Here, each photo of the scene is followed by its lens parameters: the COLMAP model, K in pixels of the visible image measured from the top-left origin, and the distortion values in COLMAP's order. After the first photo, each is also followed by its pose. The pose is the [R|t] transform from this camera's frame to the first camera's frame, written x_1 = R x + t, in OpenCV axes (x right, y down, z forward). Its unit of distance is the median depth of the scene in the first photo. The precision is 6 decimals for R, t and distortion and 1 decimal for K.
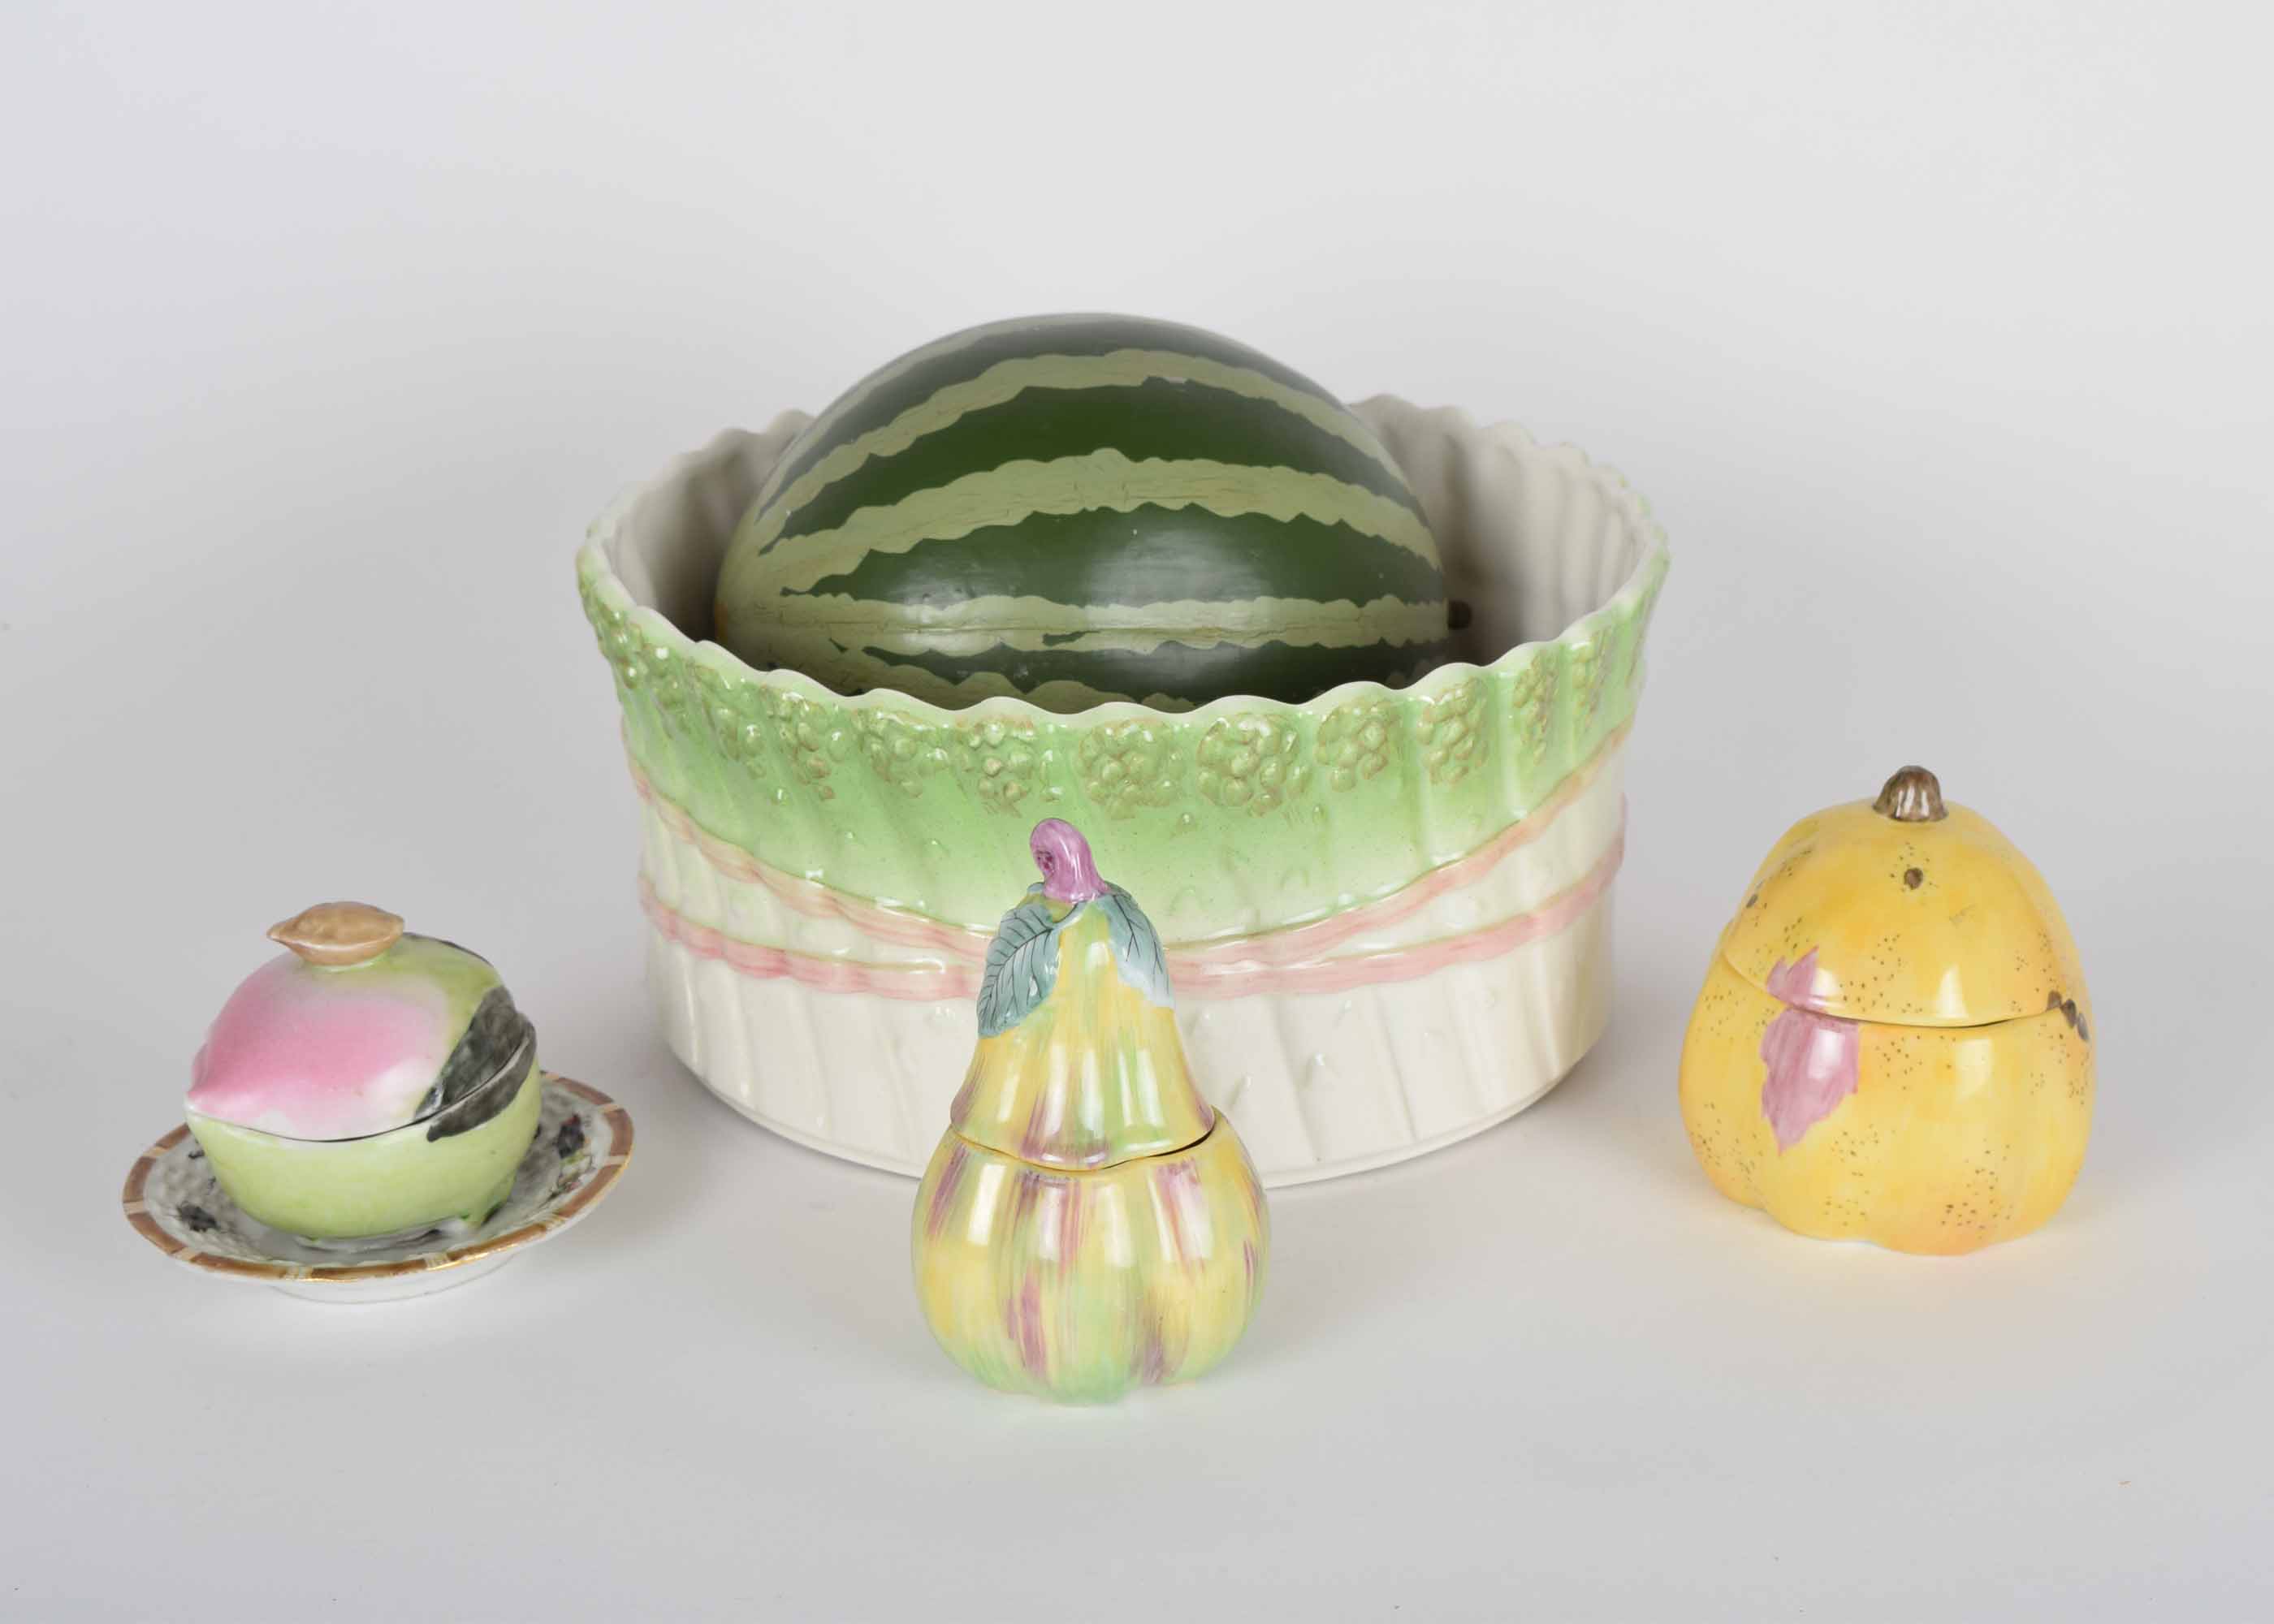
lens RADIAL K [[4829.8, 0, 1137.0], [0, 4829.8, 812.0], [0, 0, 1]] dist [0.037067, 0.351952]
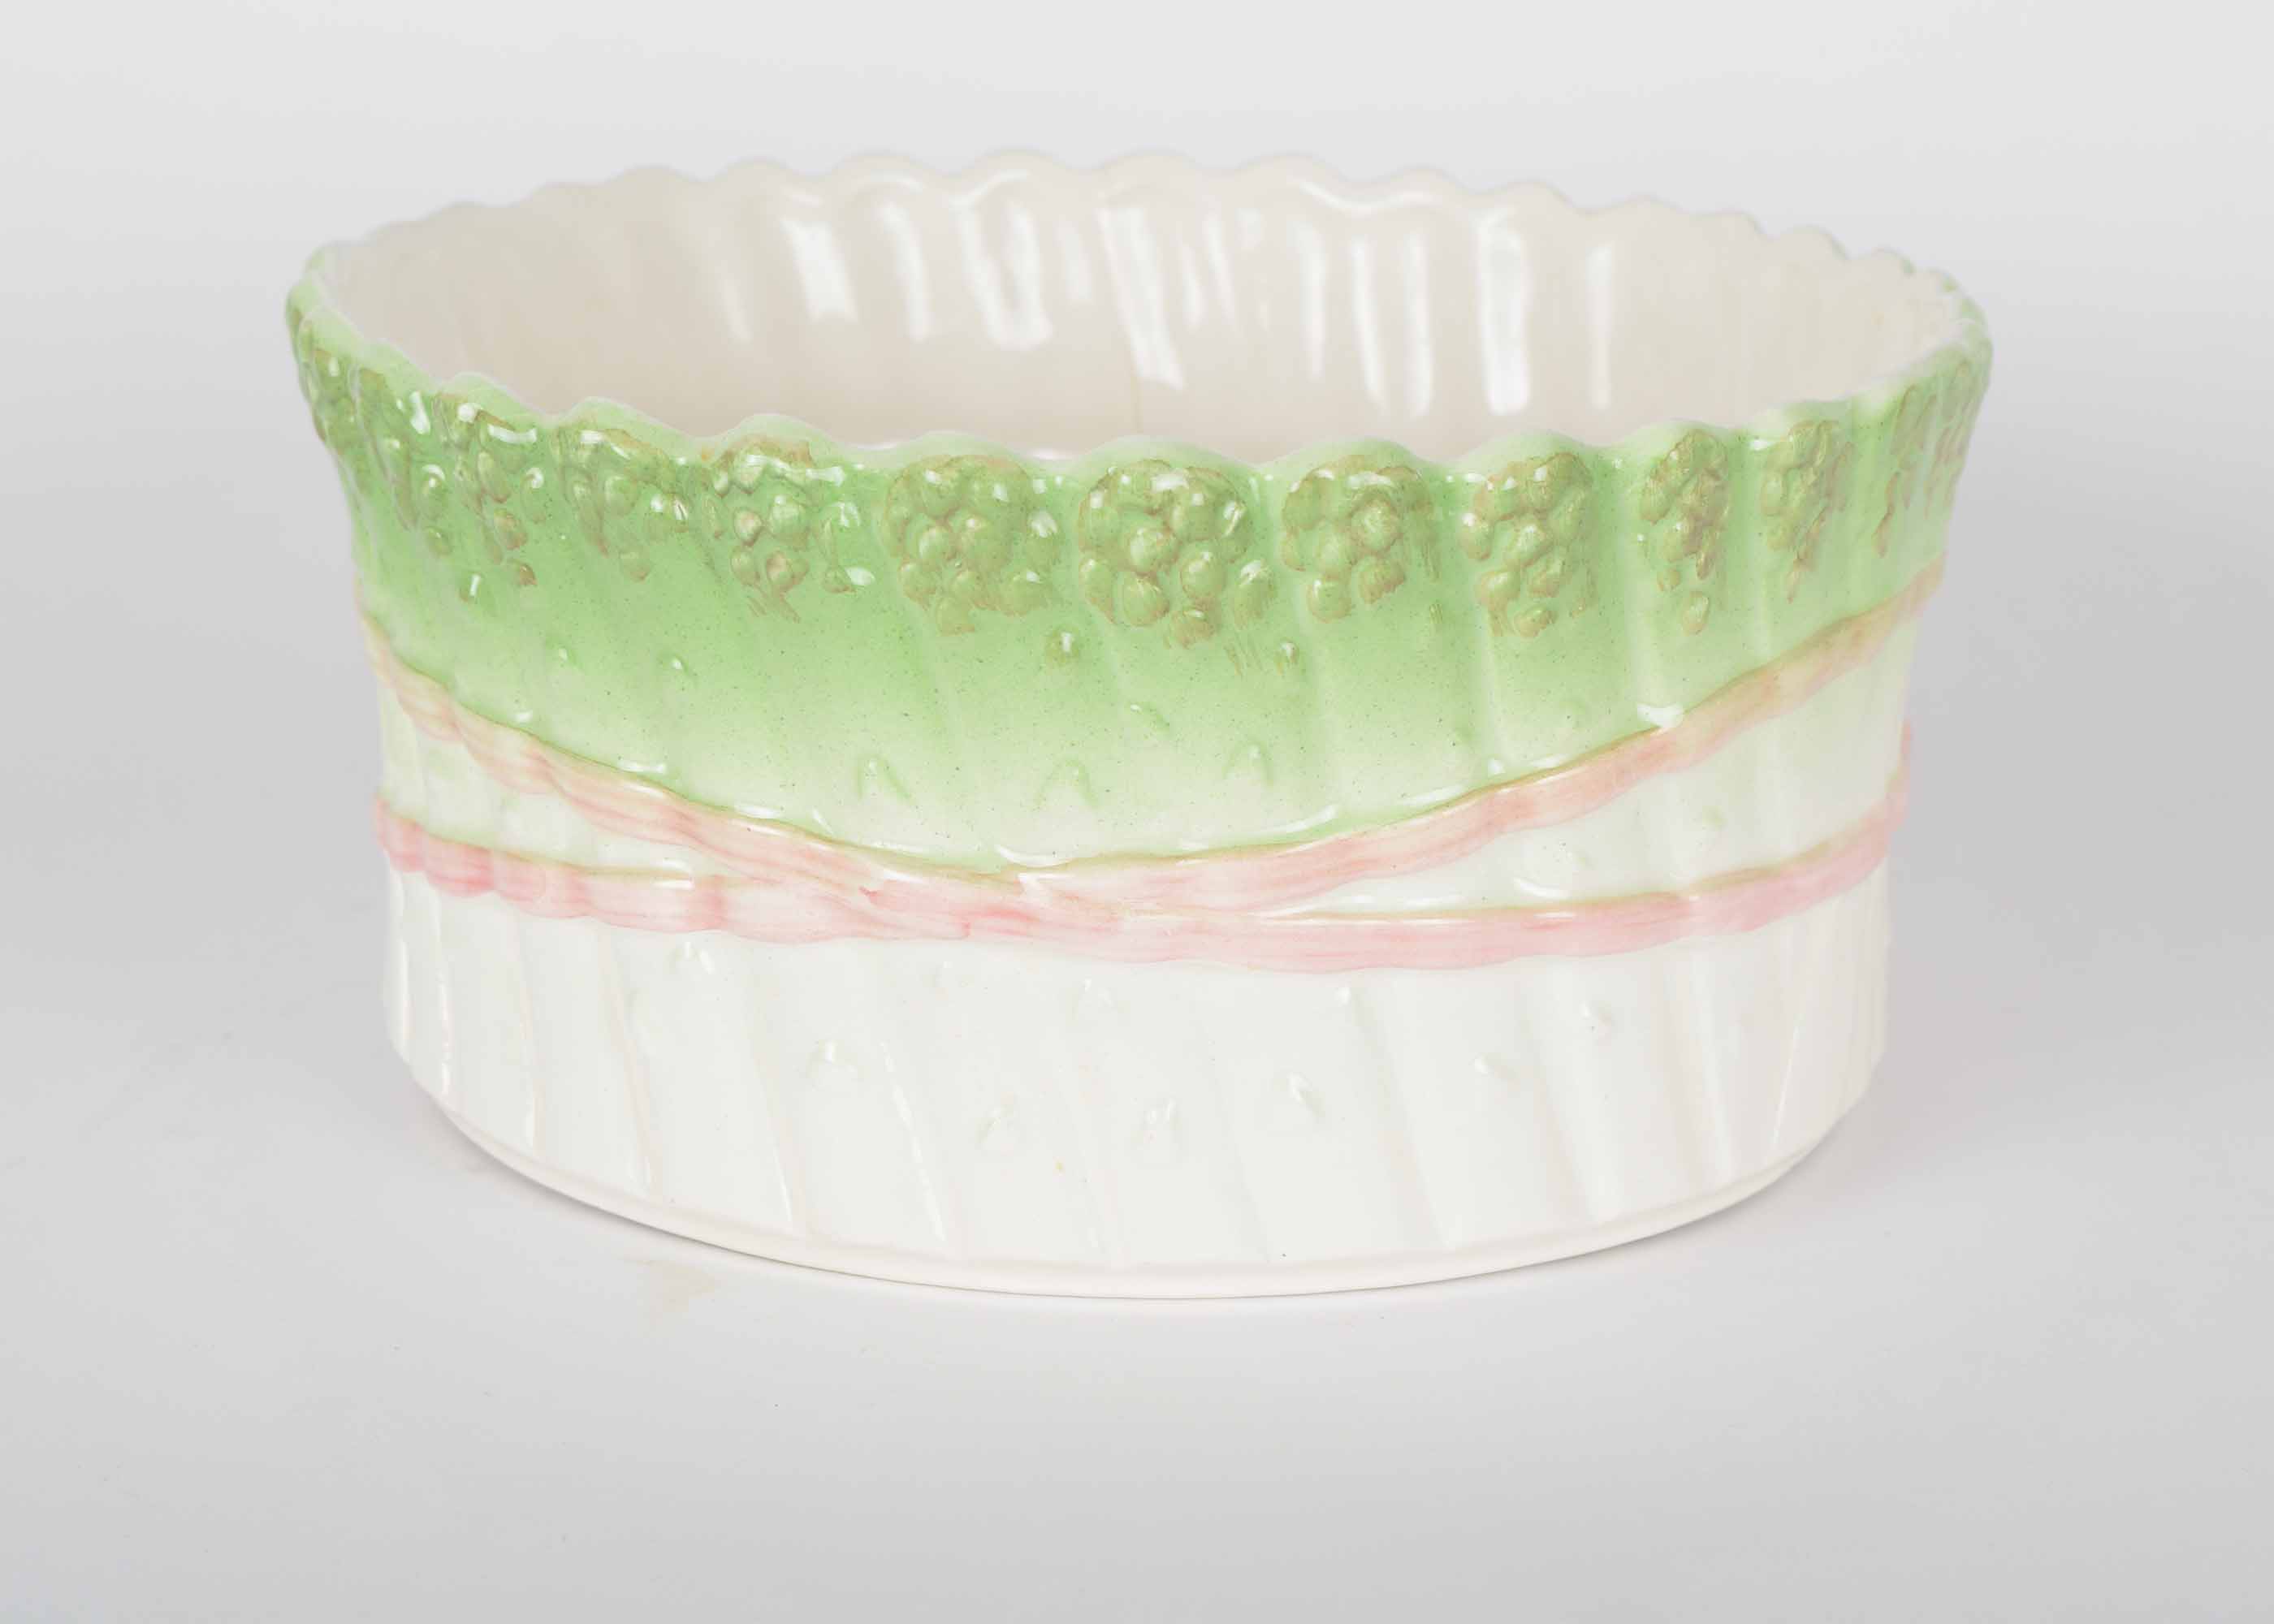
lens RADIAL K [[4829.8, 0, 1137.0], [0, 4829.8, 812.0], [0, 0, 1]] dist [0.037067, 0.351952]
pose [[0.982089, 0.077771, -0.171619, 0.124637], [-0.093141, 0.992155, -0.083390, 0.071932], [0.163787, 0.097881, 0.981628, 0.407872]]
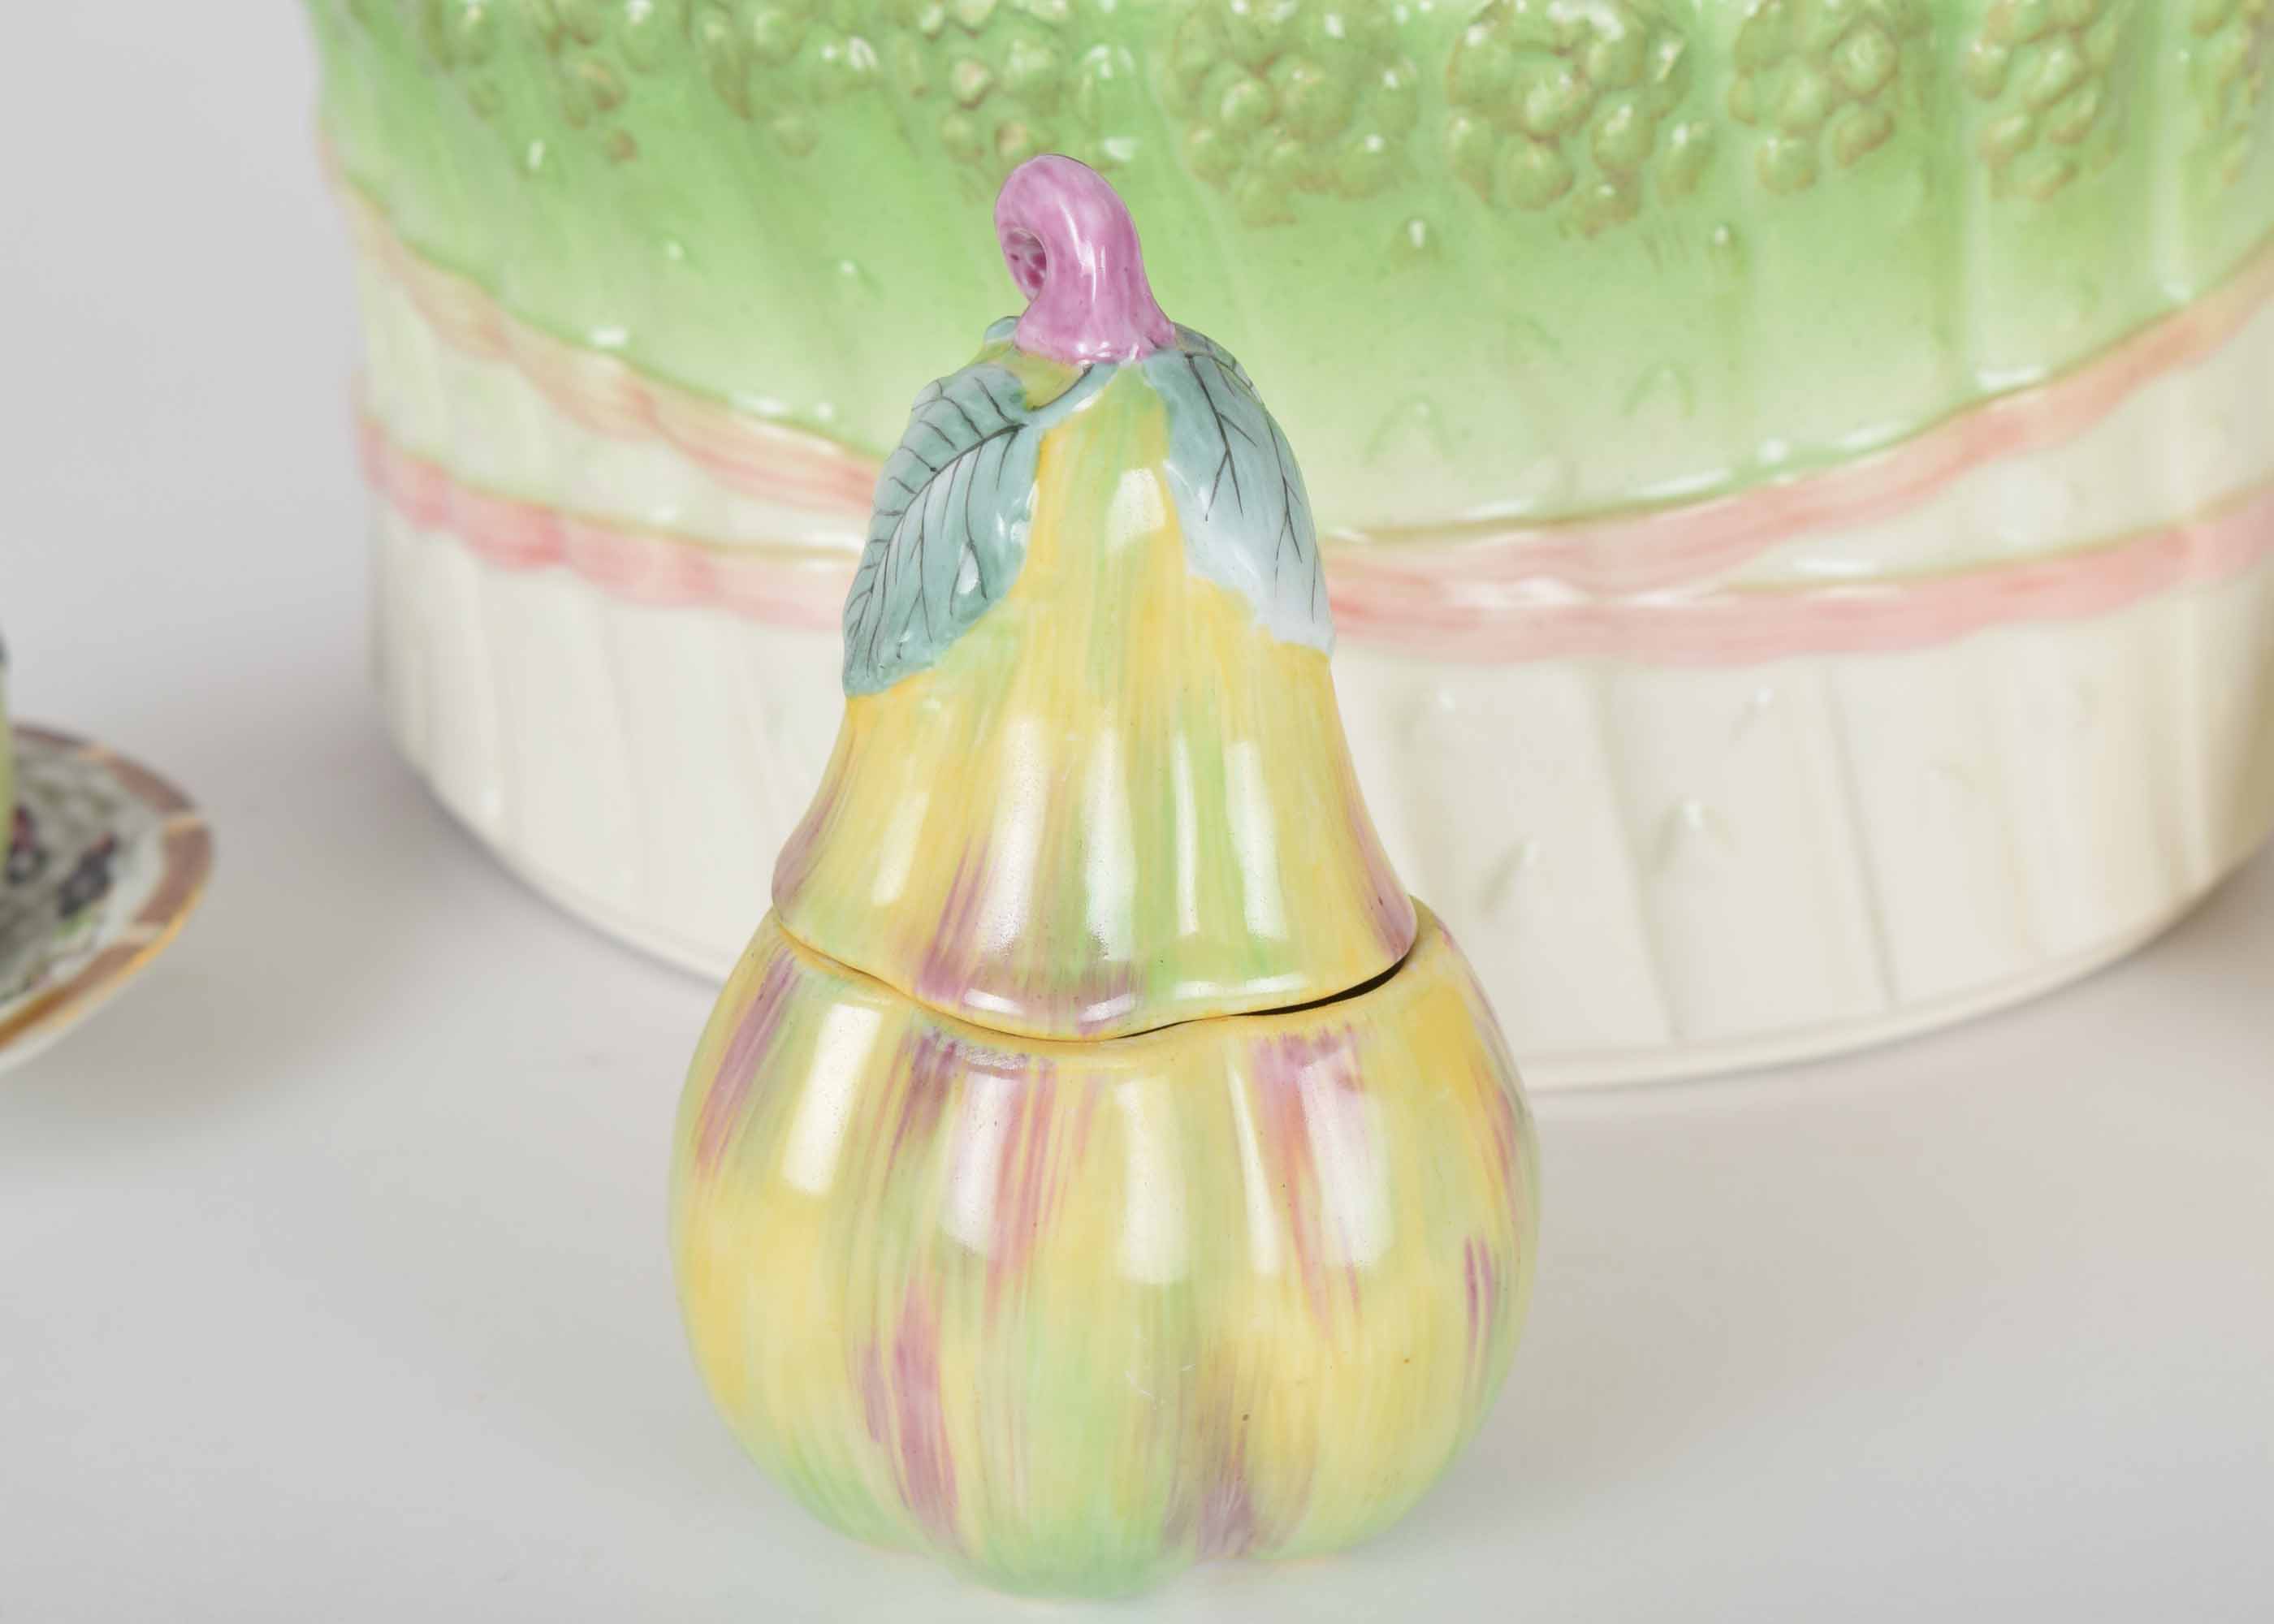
lens RADIAL K [[4829.8, 0, 1137.0], [0, 4829.8, 812.0], [0, 0, 1]] dist [0.037067, 0.351952]
pose [[0.994397, 0.062962, -0.084919, 0.025315], [-0.059162, 0.997163, 0.046544, 0.034187], [0.087609, -0.041259, 0.995300, 0.563647]]
